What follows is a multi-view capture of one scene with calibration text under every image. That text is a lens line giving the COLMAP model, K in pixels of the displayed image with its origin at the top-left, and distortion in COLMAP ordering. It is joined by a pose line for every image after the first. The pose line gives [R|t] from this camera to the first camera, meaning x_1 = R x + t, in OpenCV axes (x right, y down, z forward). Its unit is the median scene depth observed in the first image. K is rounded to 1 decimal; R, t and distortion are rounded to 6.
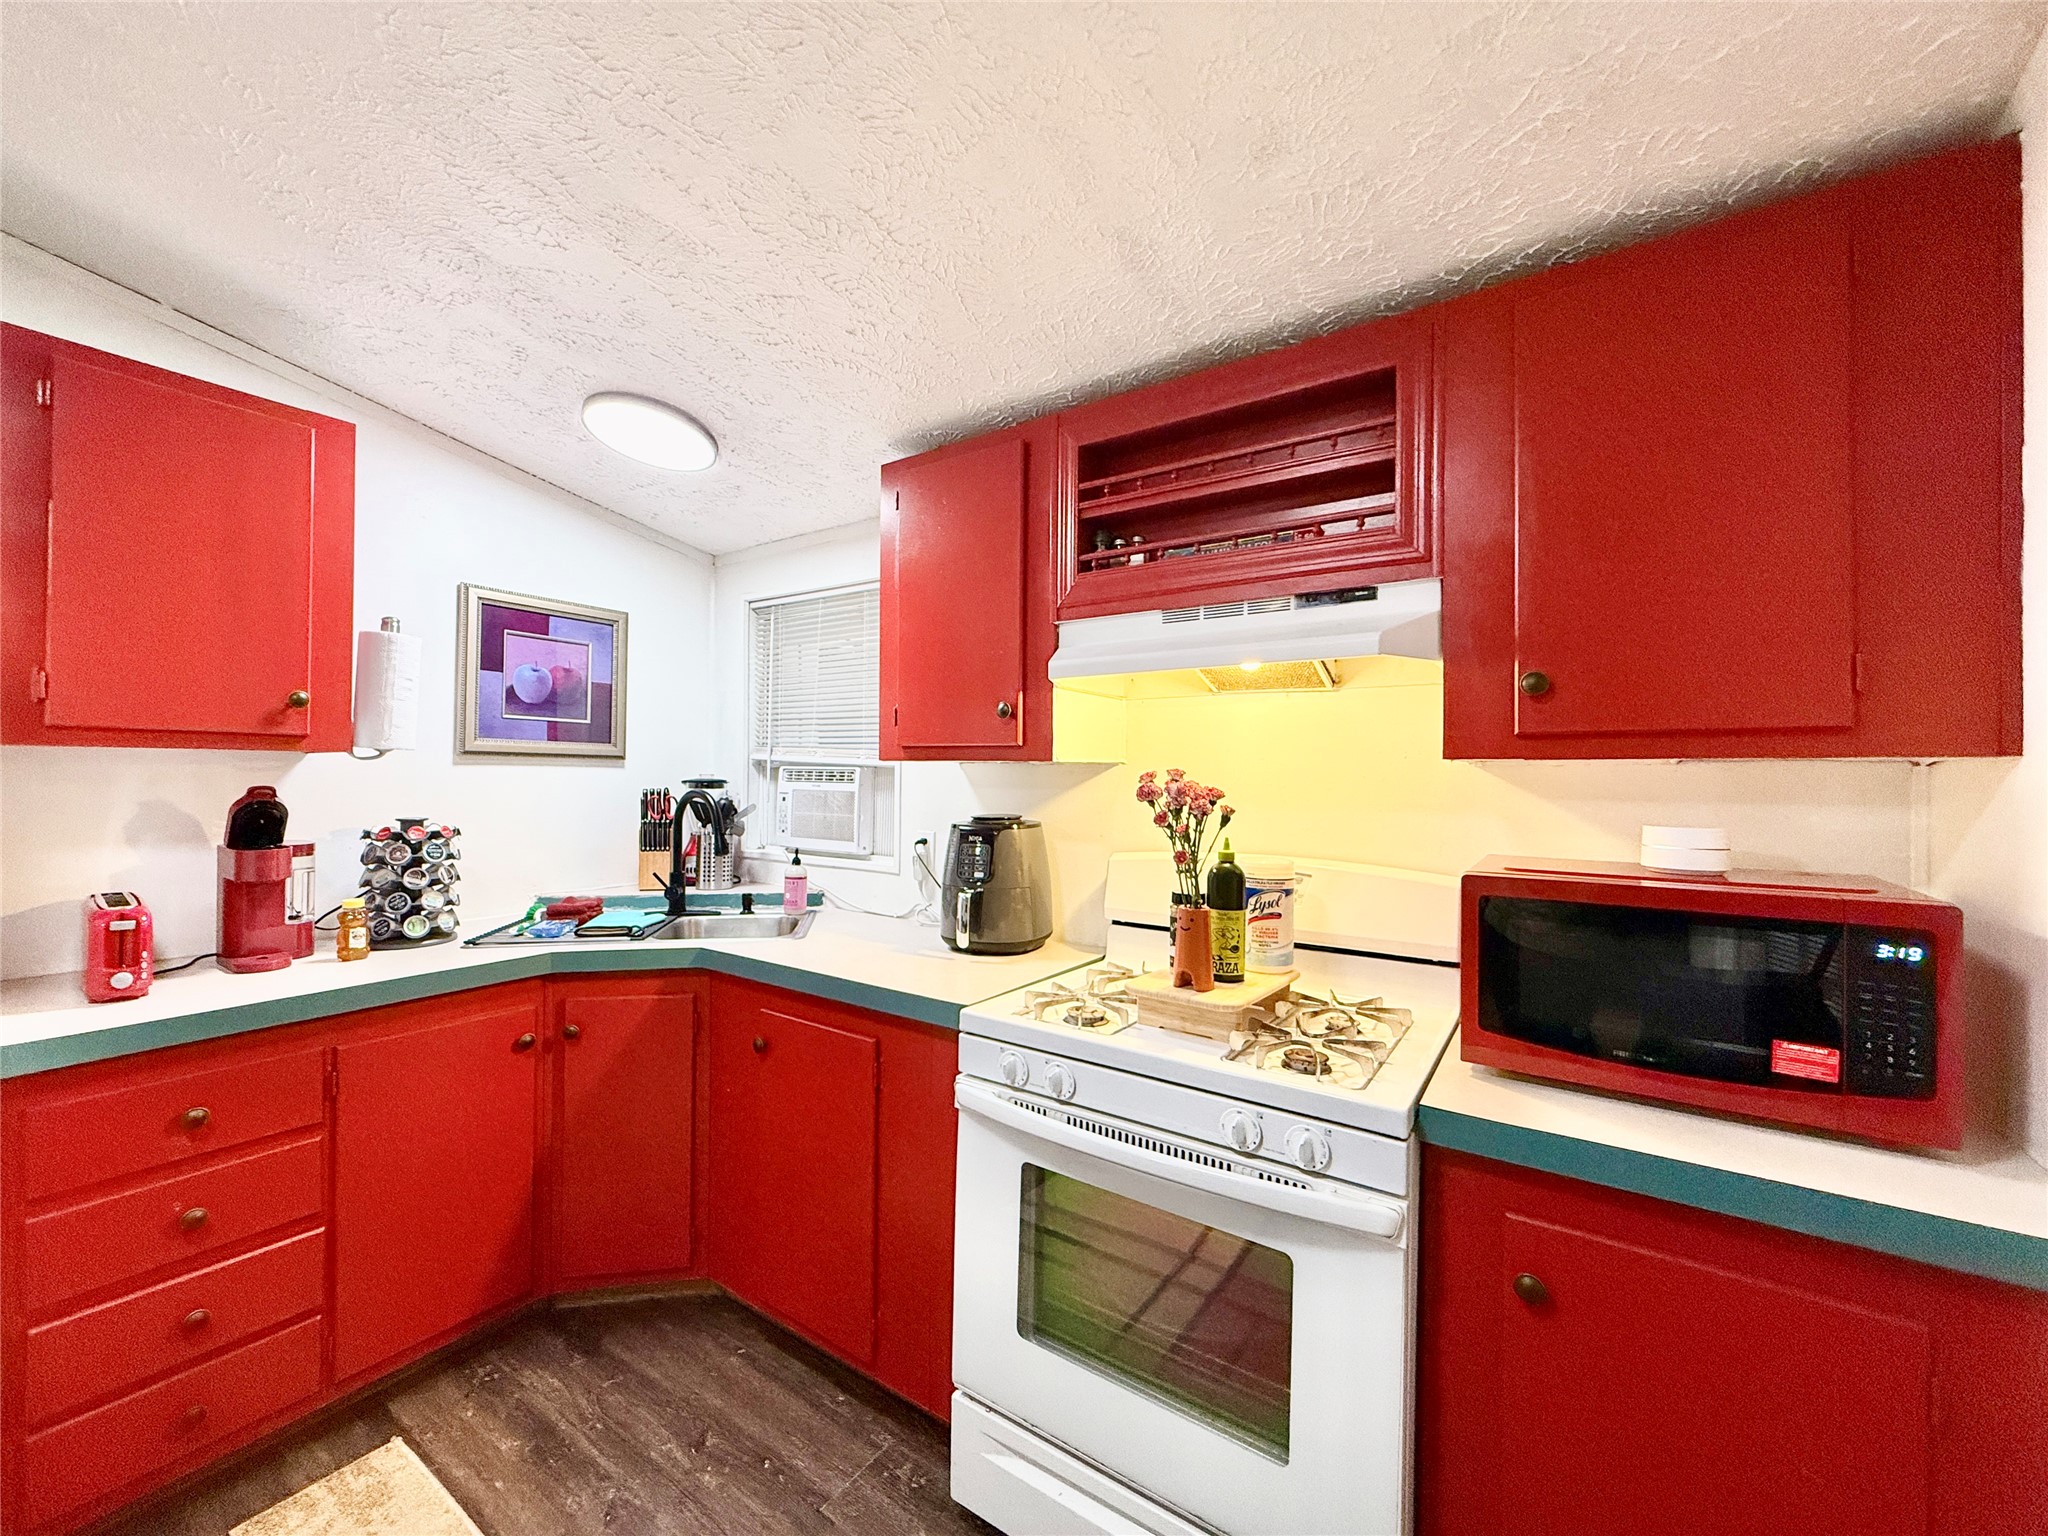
lens RADIAL K [[815.7, 0, 1027.9], [0, 815.7, 776.6], [0, 0, 1]] dist [-0.000163, 0.000133]
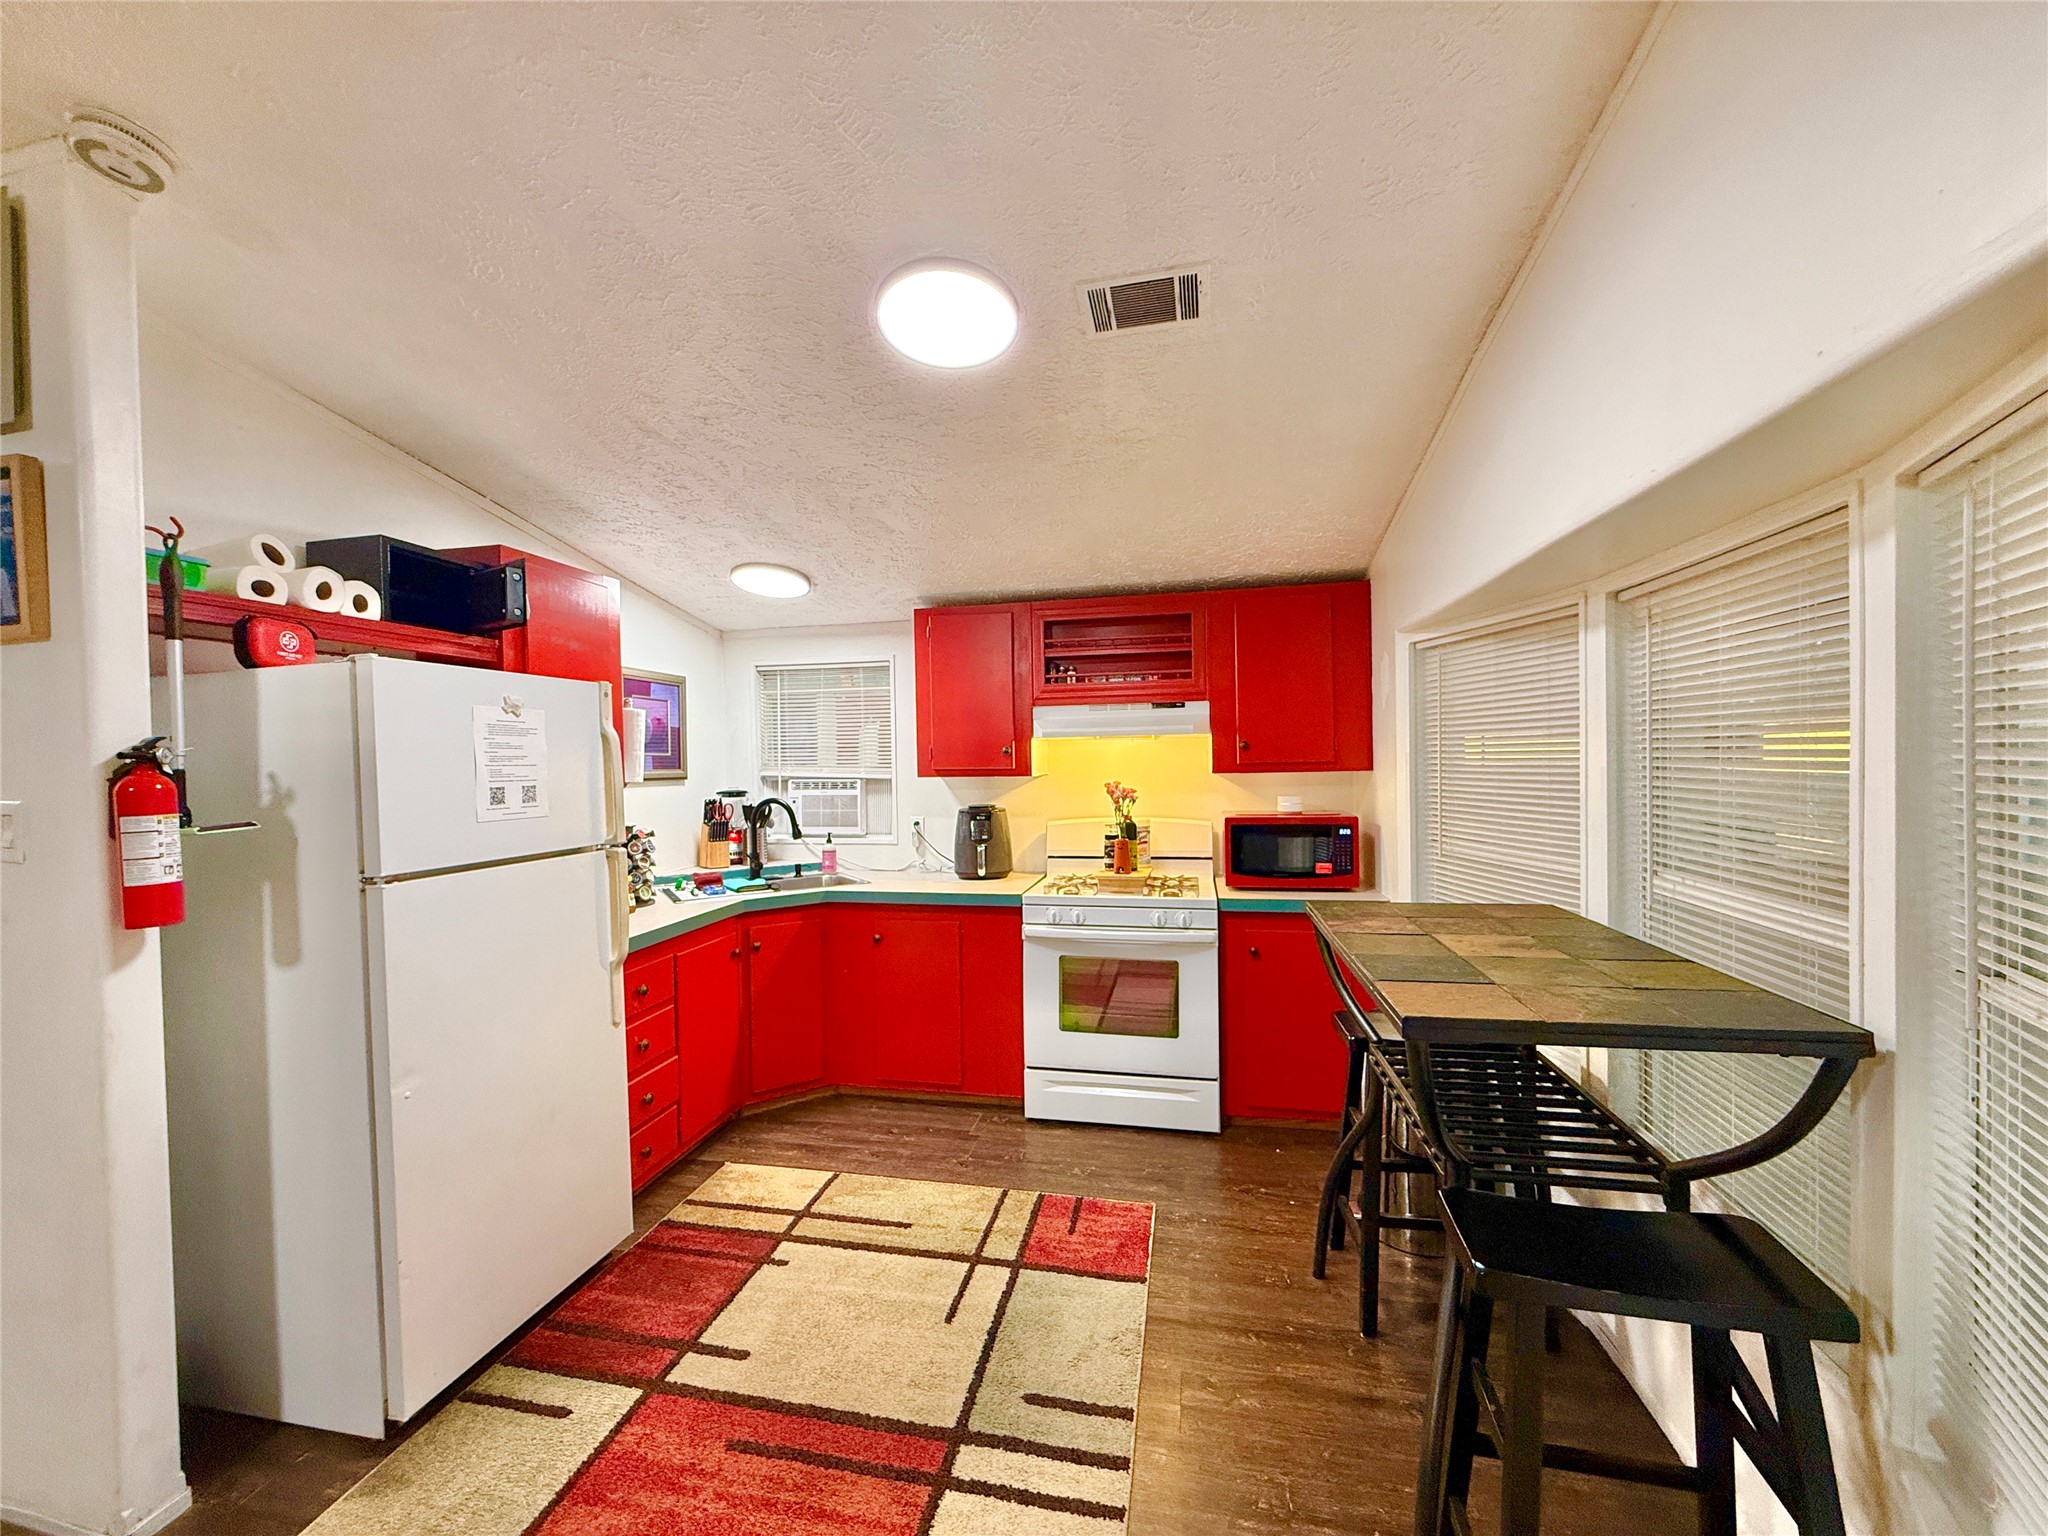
lens RADIAL K [[815.7, 0, 1027.4], [0, 815.7, 772.9], [0, 0, 1]] dist [-0.000163, 0.000133]
pose [[0.921236, -0.032249, 0.387665, -0.774346], [0.027506, 0.999464, 0.017779, -0.064563], [-0.388030, -0.005715, 0.921629, -0.861104]]
